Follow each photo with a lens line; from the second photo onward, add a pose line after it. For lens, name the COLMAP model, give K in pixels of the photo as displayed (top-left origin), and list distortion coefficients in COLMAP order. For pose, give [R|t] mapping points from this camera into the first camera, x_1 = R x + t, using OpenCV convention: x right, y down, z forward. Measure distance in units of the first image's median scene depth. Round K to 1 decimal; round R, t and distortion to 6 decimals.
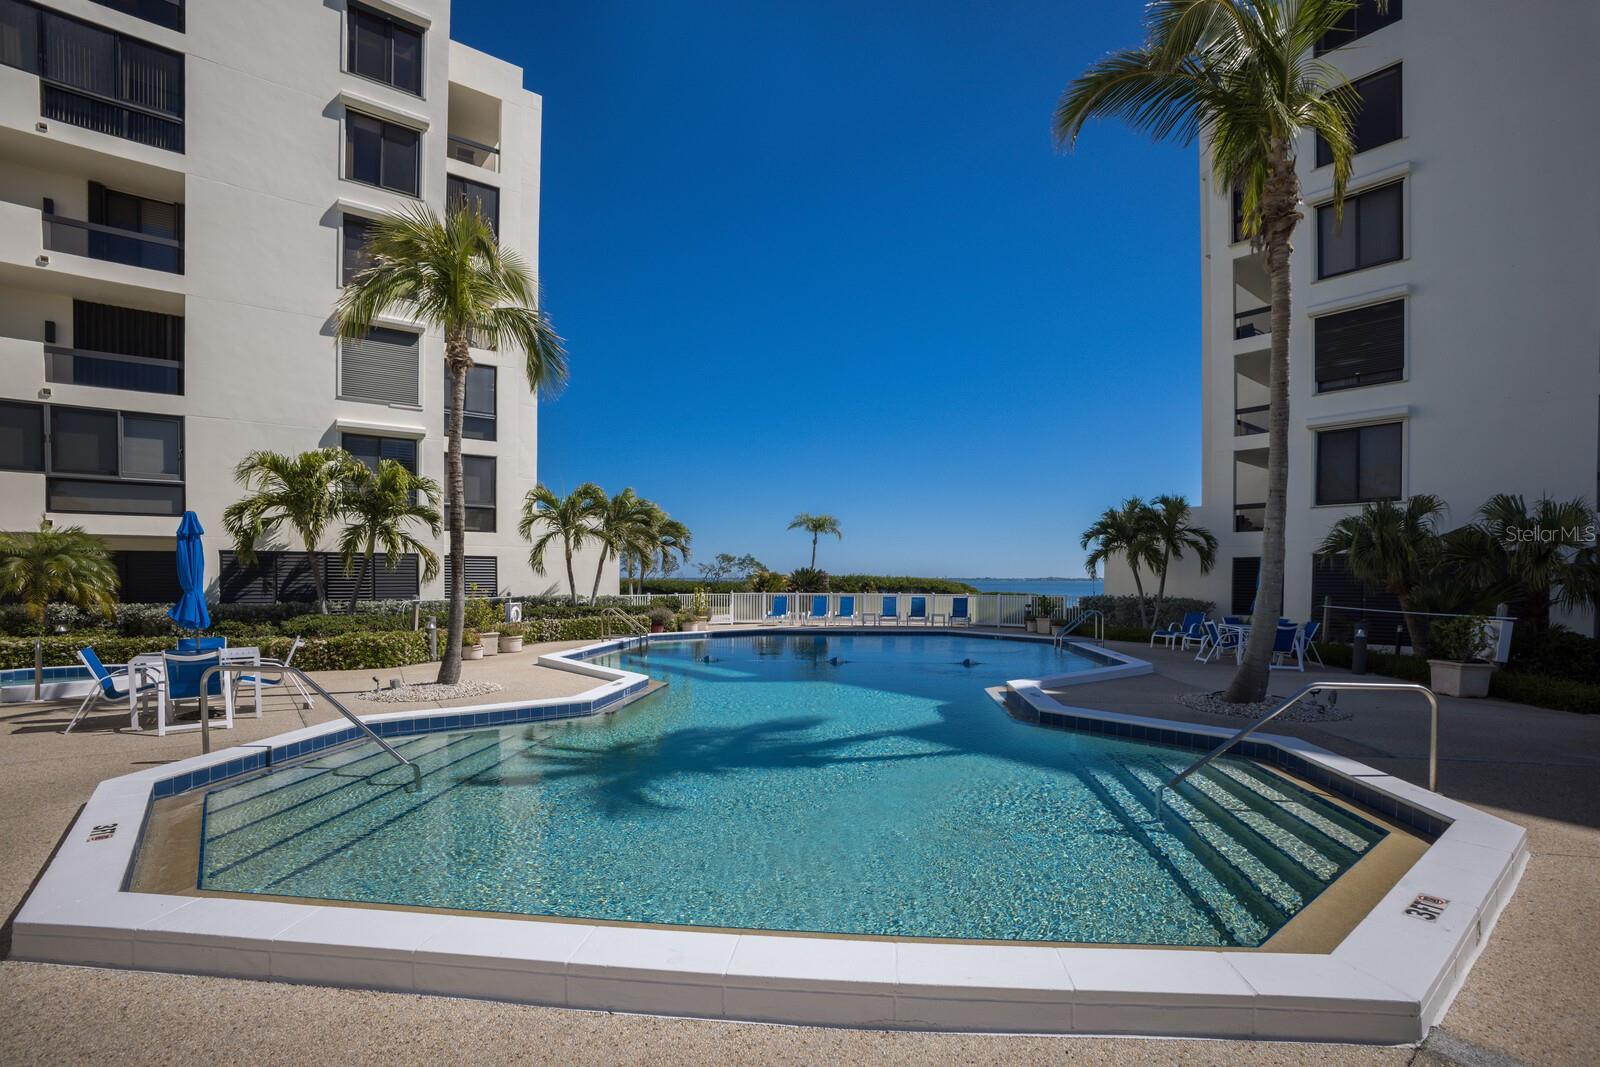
lens RADIAL K [[781.4, 0, 800.0], [0, 781.4, 533.5], [0, 0, 1]] dist [0.000947, 0.000127]
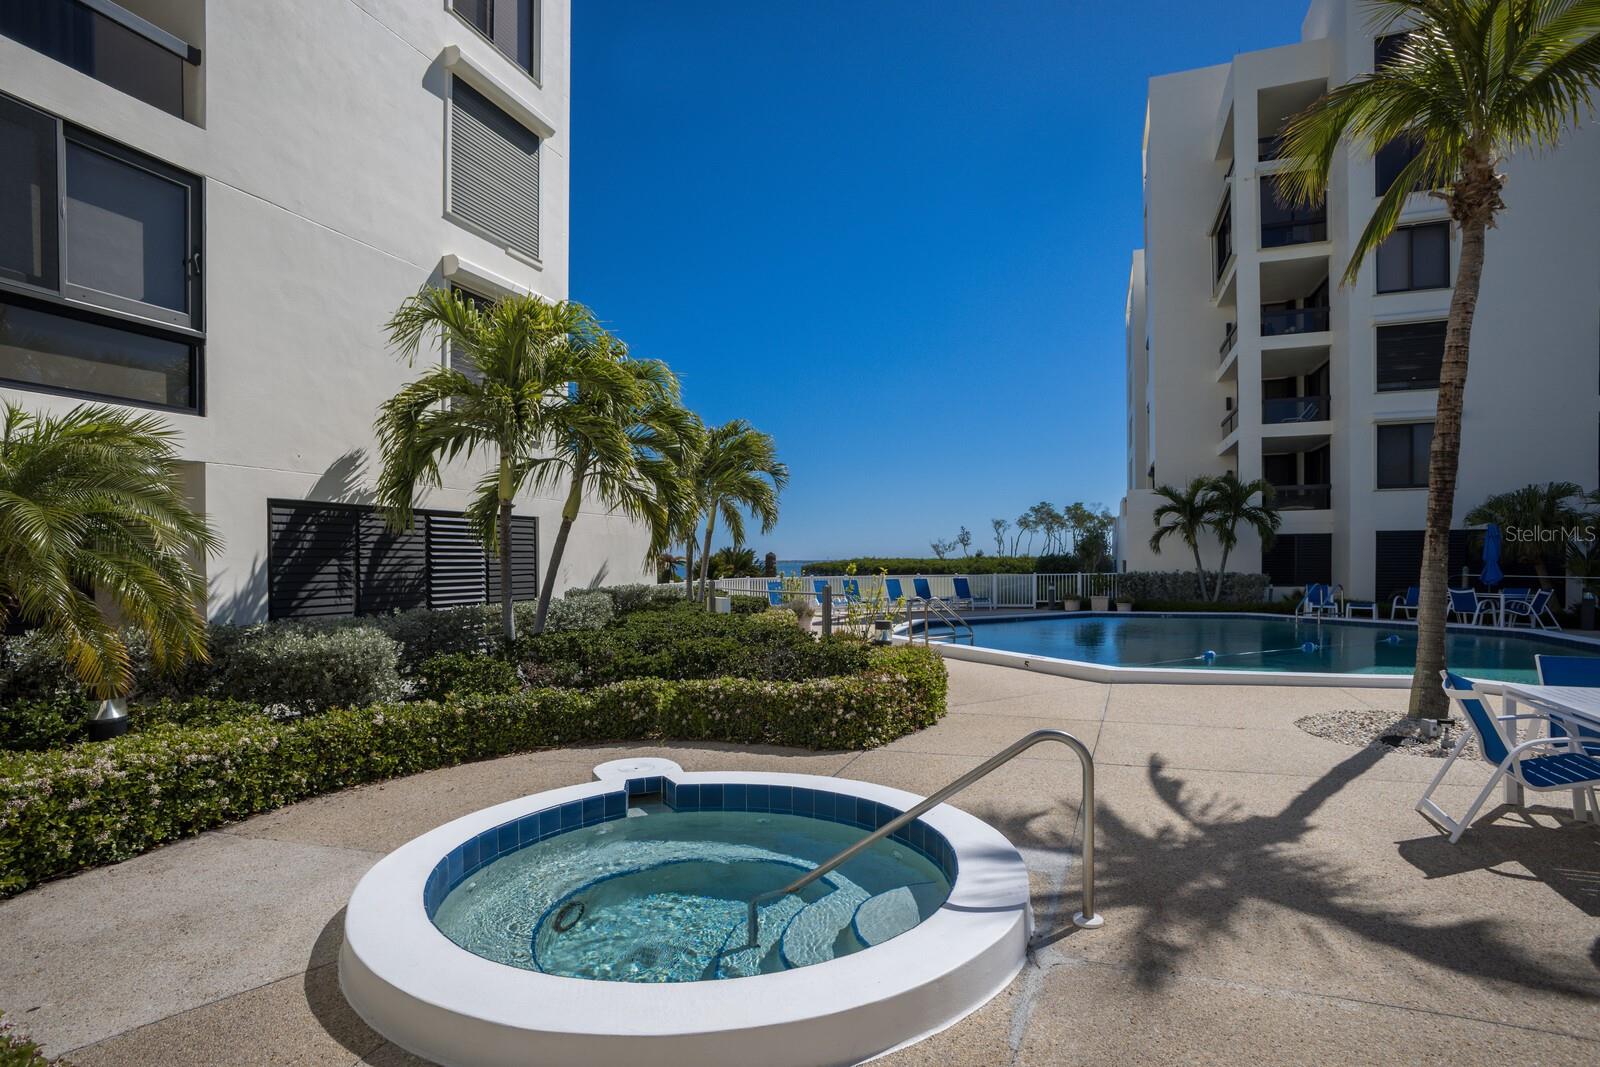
lens RADIAL K [[762.6, 0, 800.0], [0, 762.6, 533.5], [0, 0, 1]] dist [-0.021332, 0.000539]
pose [[0.875497, 0.007081, 0.483171, -0.636392], [-0.015387, 0.999794, 0.013230, 0.029191], [-0.482978, -0.019017, 0.875426, 0.443111]]
